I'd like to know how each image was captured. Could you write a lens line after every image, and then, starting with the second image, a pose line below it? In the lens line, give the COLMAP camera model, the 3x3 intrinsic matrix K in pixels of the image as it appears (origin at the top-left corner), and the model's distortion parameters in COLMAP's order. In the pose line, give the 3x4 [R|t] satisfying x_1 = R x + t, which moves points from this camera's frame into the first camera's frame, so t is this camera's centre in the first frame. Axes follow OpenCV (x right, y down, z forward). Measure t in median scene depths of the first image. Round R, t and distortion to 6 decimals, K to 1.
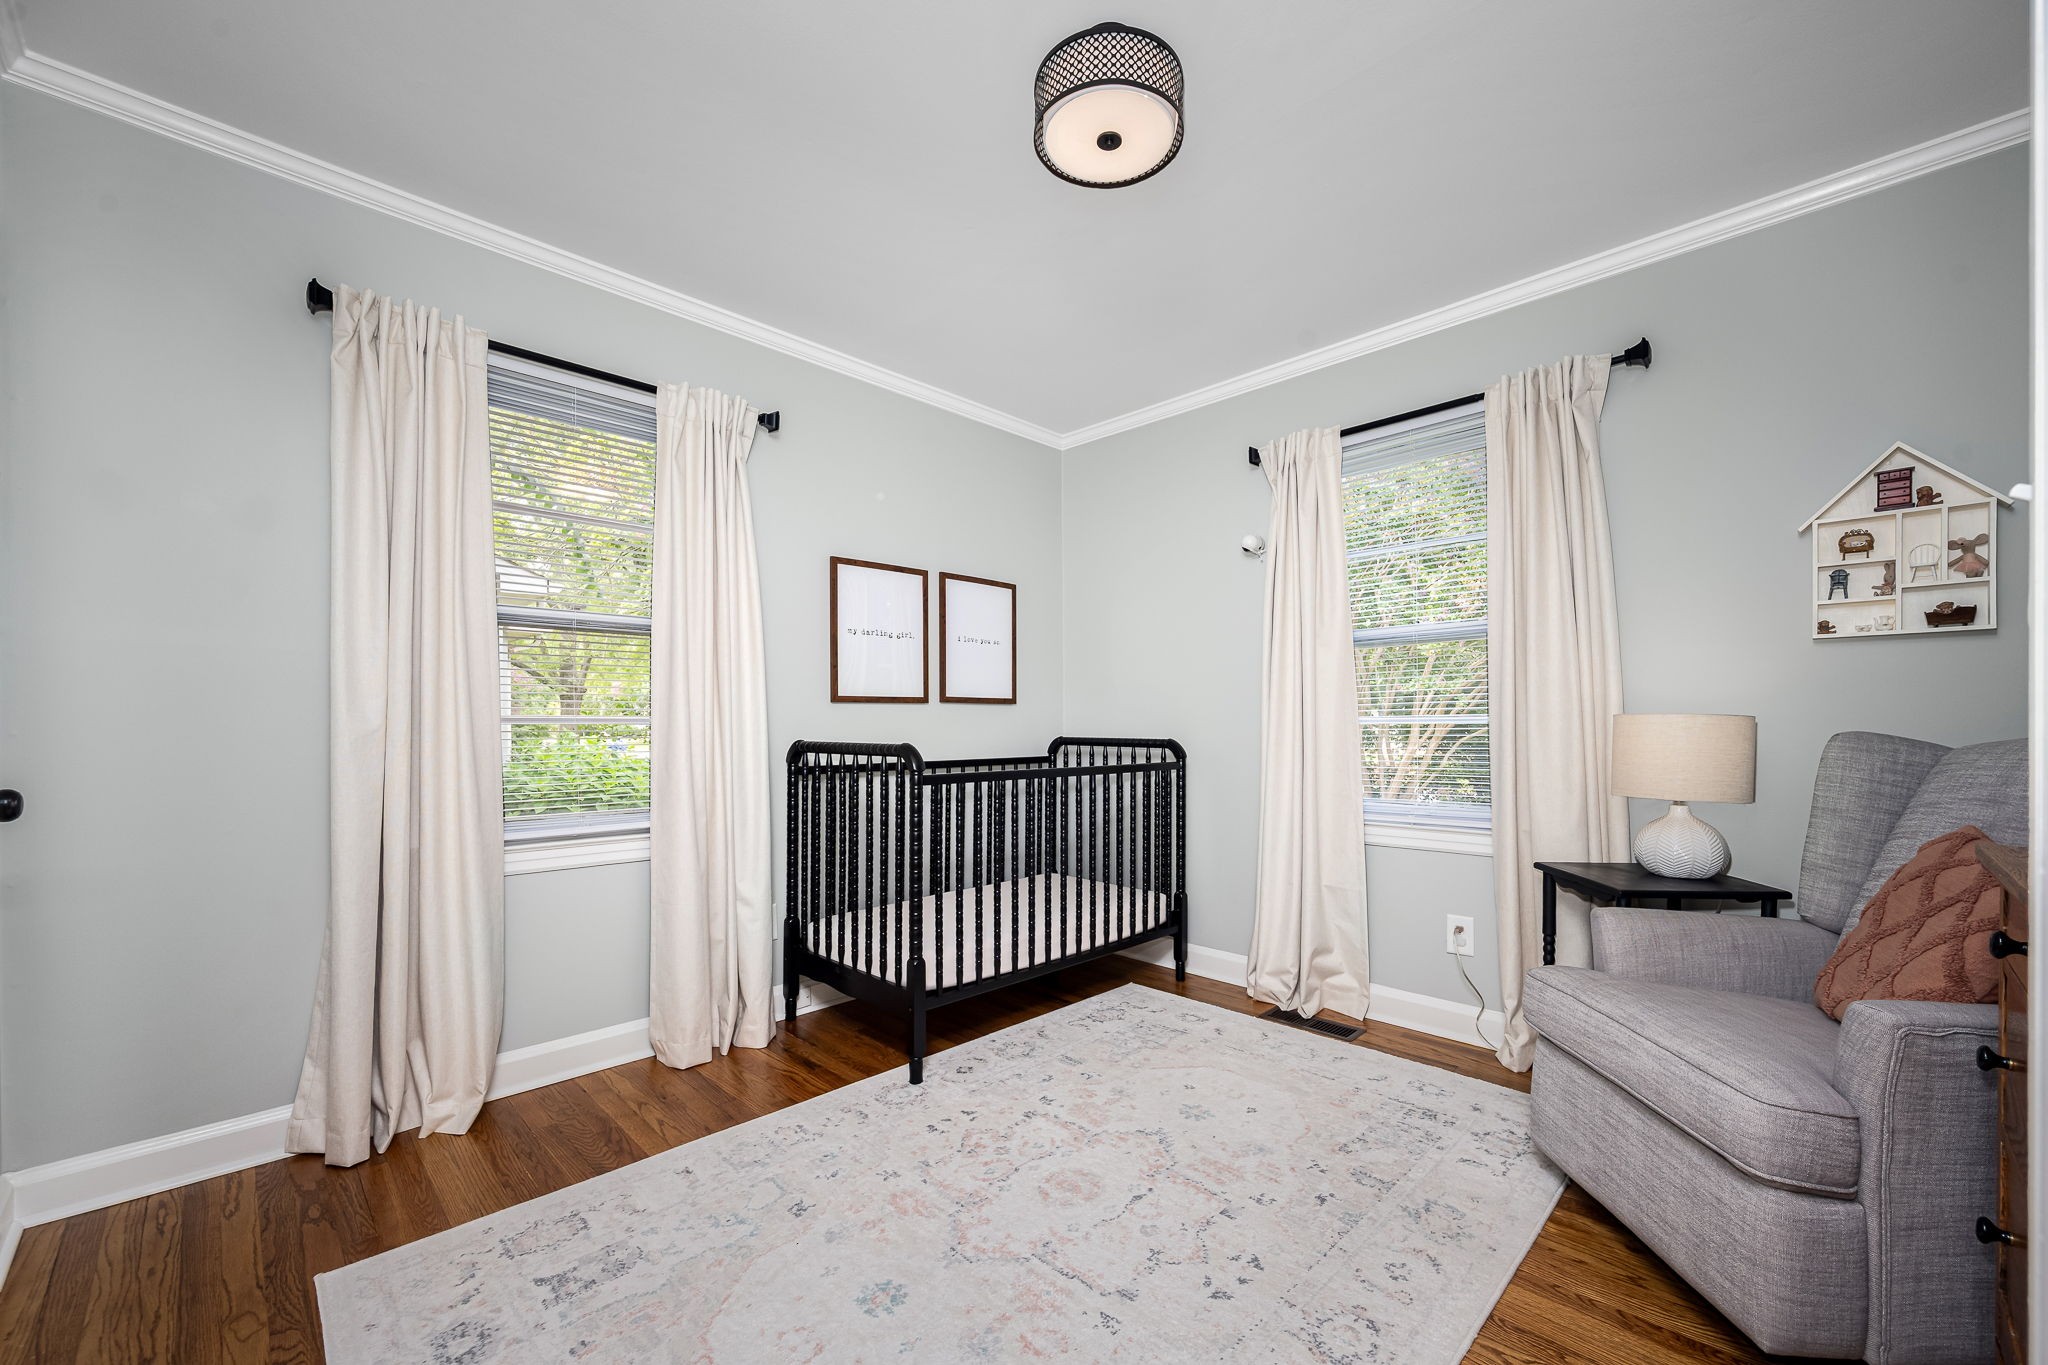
lens RADIAL K [[826.7, 0, 1044.6], [0, 826.7, 731.5], [0, 0, 1]] dist [-0.000950, -0.000028]
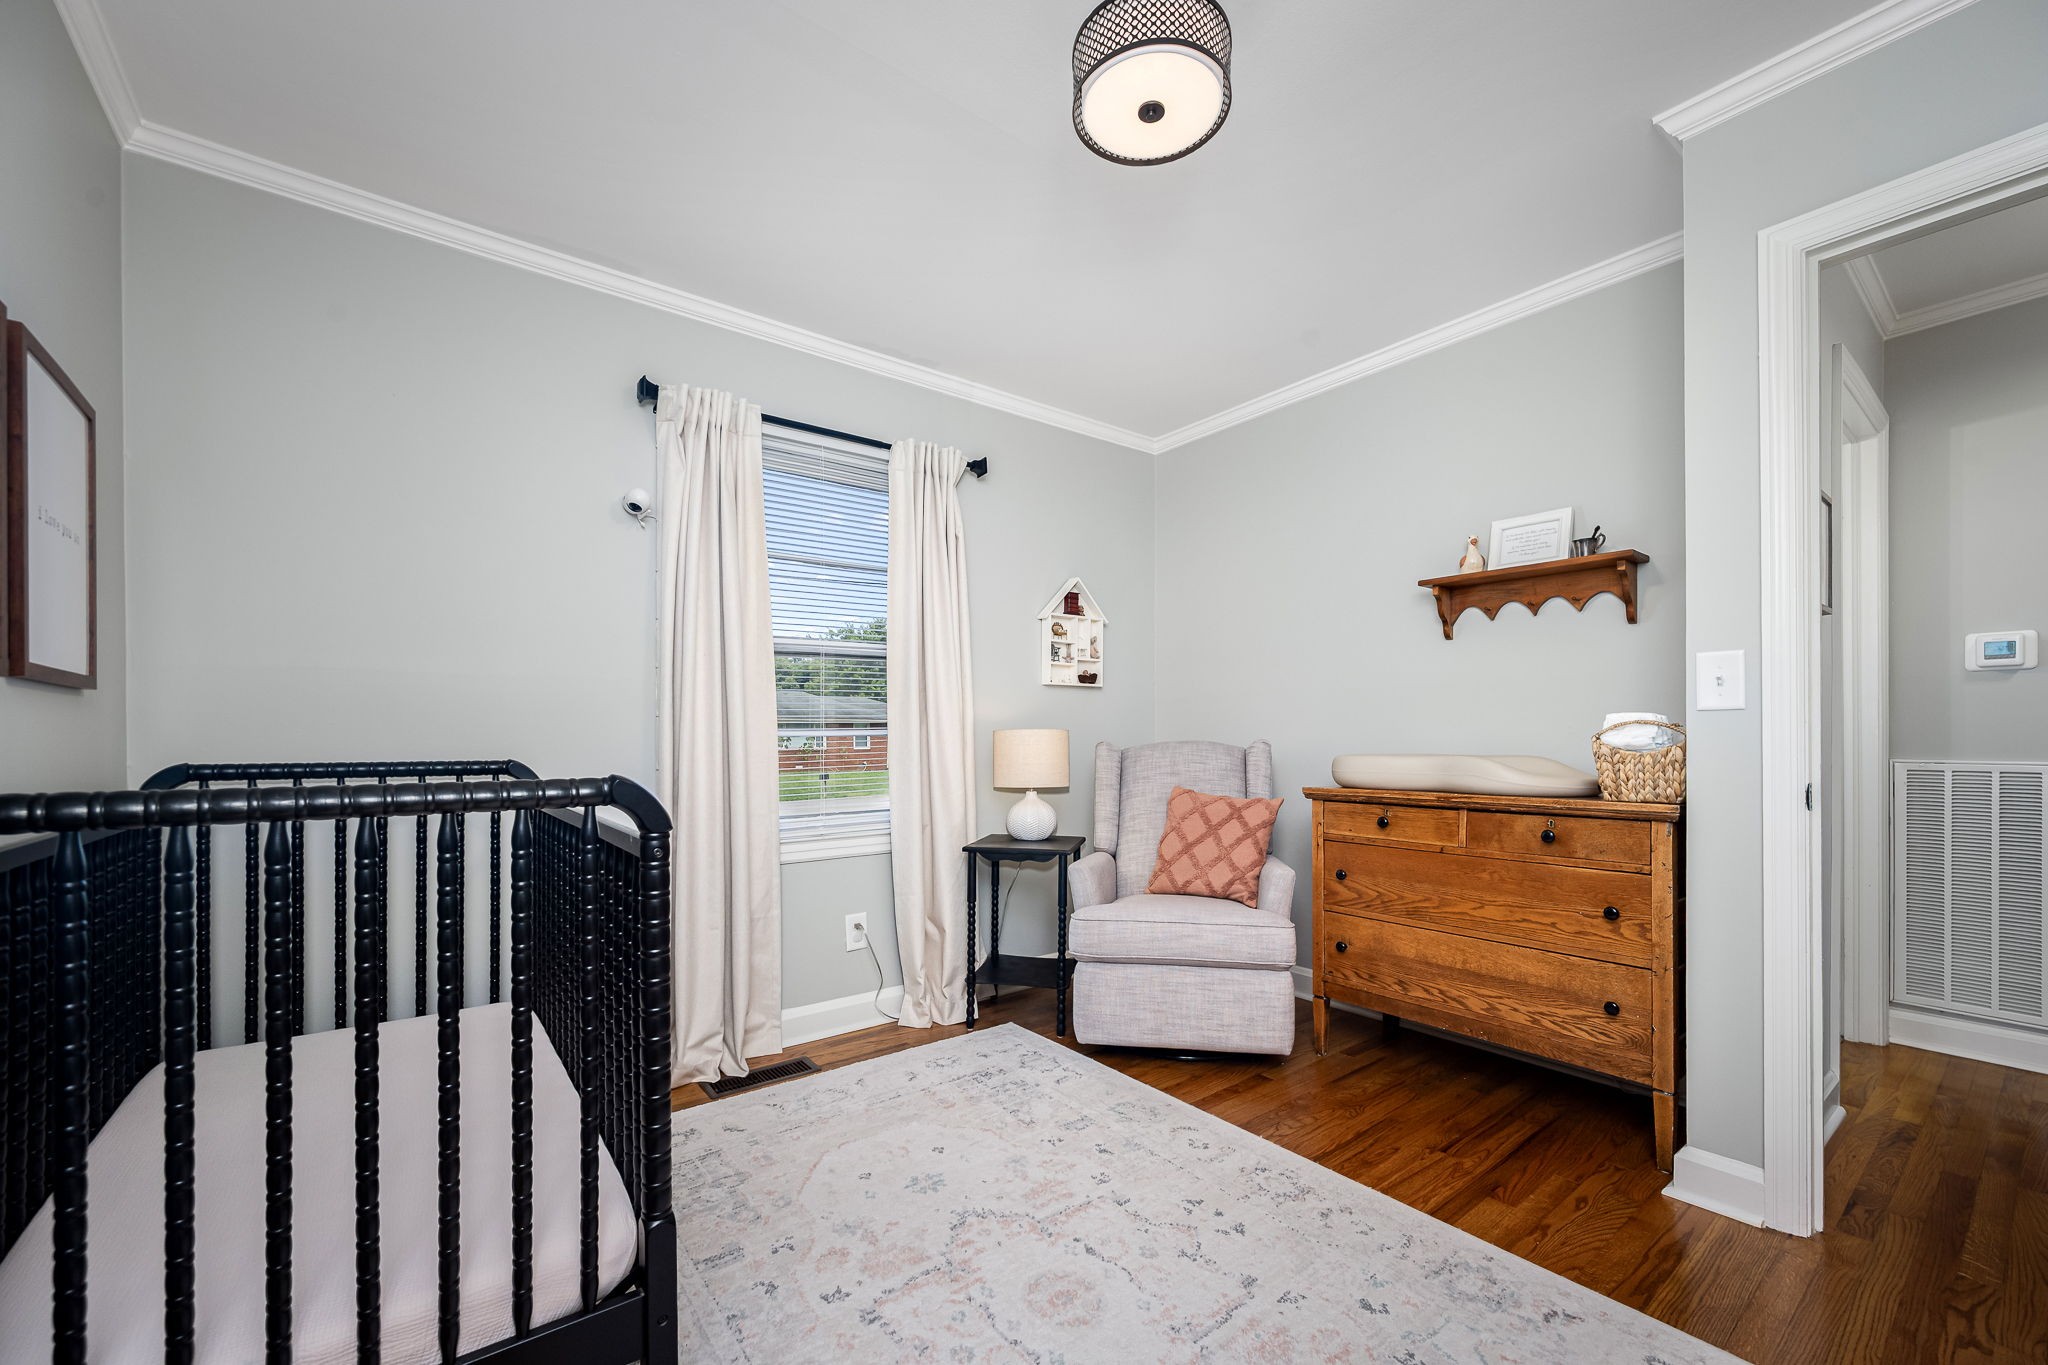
lens RADIAL K [[826.7, 0, 1044.6], [0, 826.7, 731.5], [0, 0, 1]] dist [-0.000950, -0.000028]
pose [[0.122467, 0.000764, 0.992472, -0.709466], [0.005842, 0.999982, -0.001491, -0.016338], [-0.992455, 0.005981, 0.122461, 0.811838]]
